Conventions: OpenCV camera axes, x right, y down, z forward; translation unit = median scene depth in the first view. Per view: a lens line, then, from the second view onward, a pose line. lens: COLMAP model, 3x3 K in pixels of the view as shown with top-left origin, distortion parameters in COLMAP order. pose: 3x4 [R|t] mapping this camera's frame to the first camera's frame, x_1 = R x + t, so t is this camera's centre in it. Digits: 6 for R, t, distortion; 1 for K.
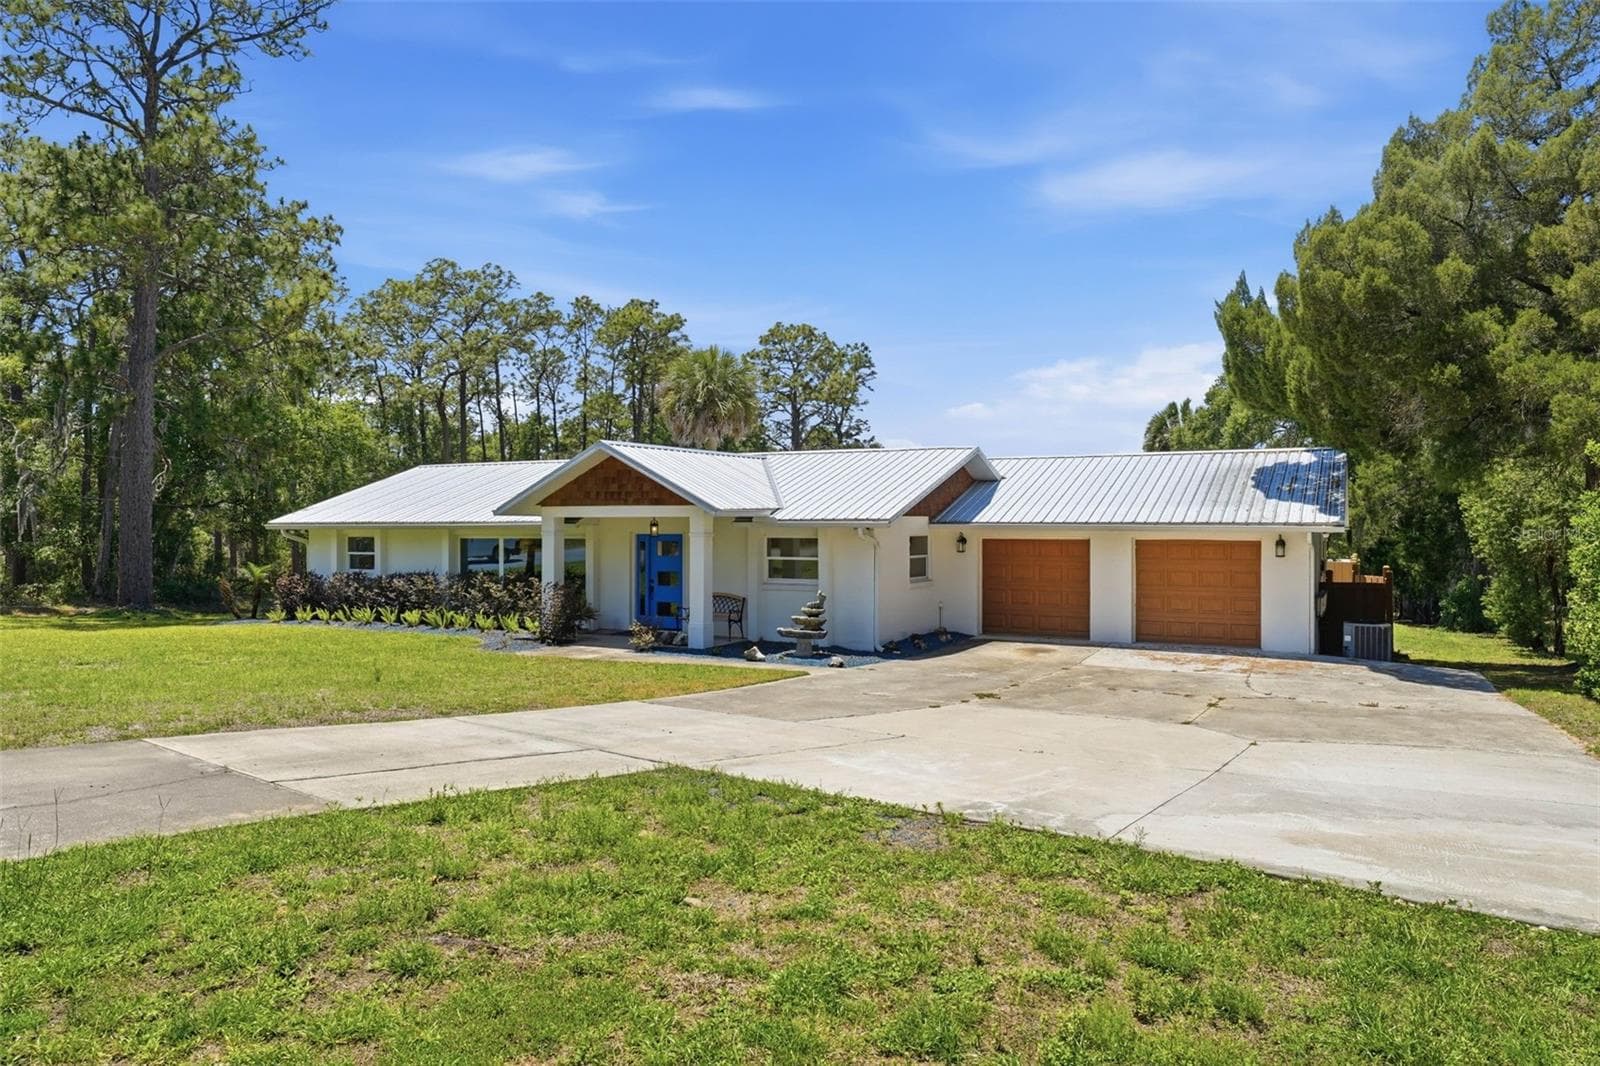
lens RADIAL K [[1072.6, 0, 800.0], [0, 1072.6, 533.0], [0, 0, 1]] dist [-0.003895, 0.000157]
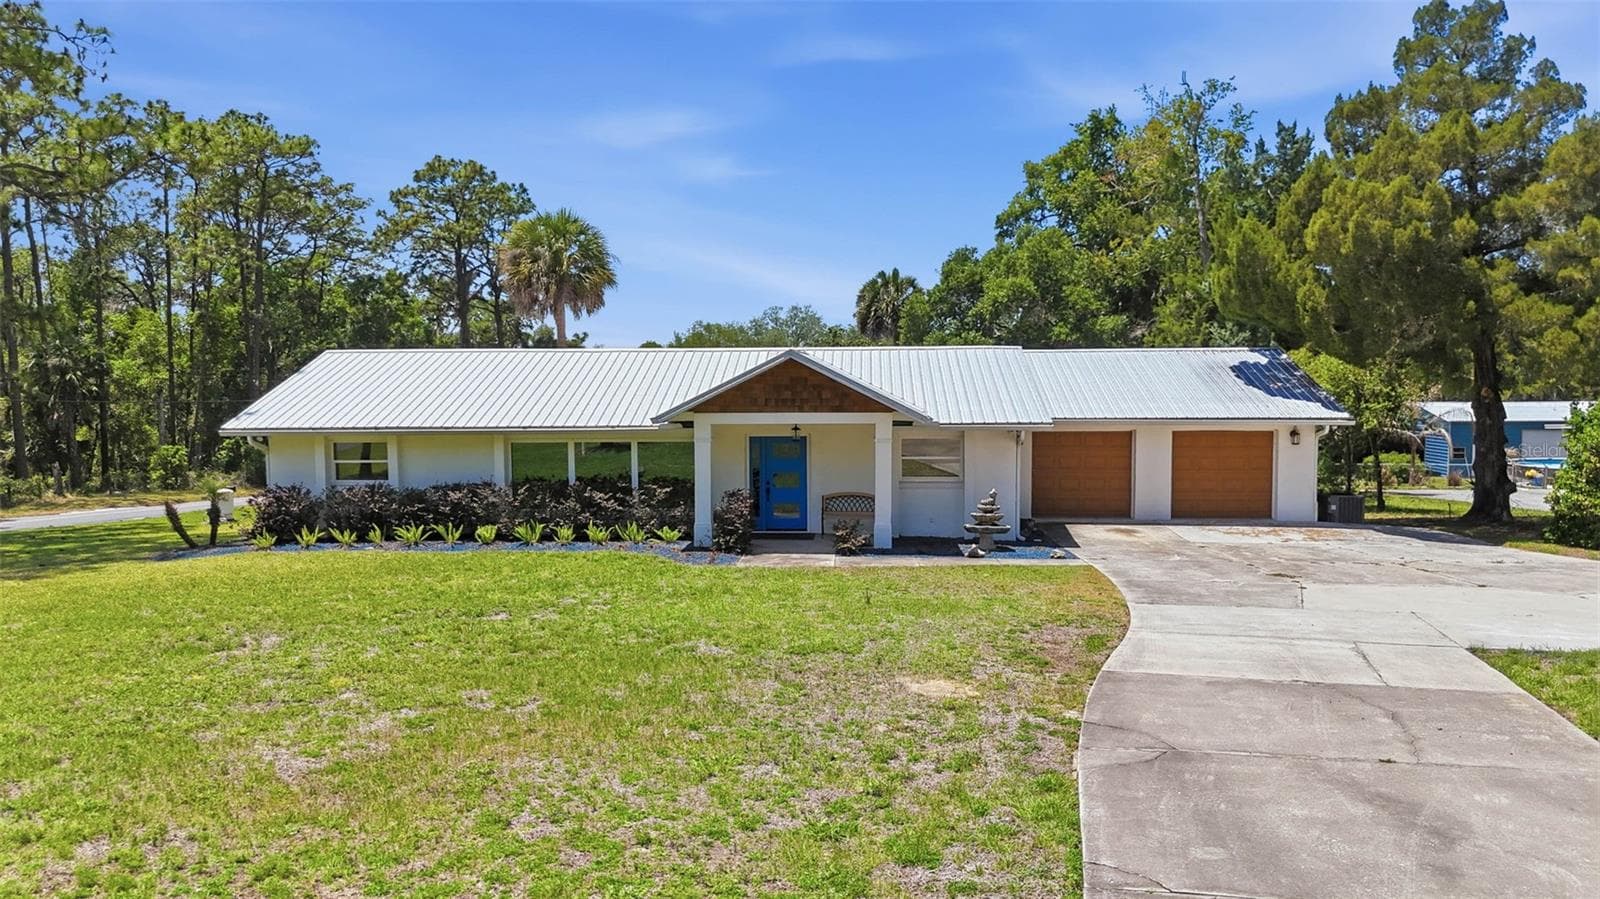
lens RADIAL K [[1174.6, 0, 795.9], [0, 1174.6, 462.9], [0, 0, 1]] dist [0.078826, -0.092305]
pose [[0.909947, -0.036830, 0.413087, -0.557102], [0.008668, 0.997520, 0.069842, -0.049617], [-0.414634, -0.059972, 0.908010, -0.004328]]
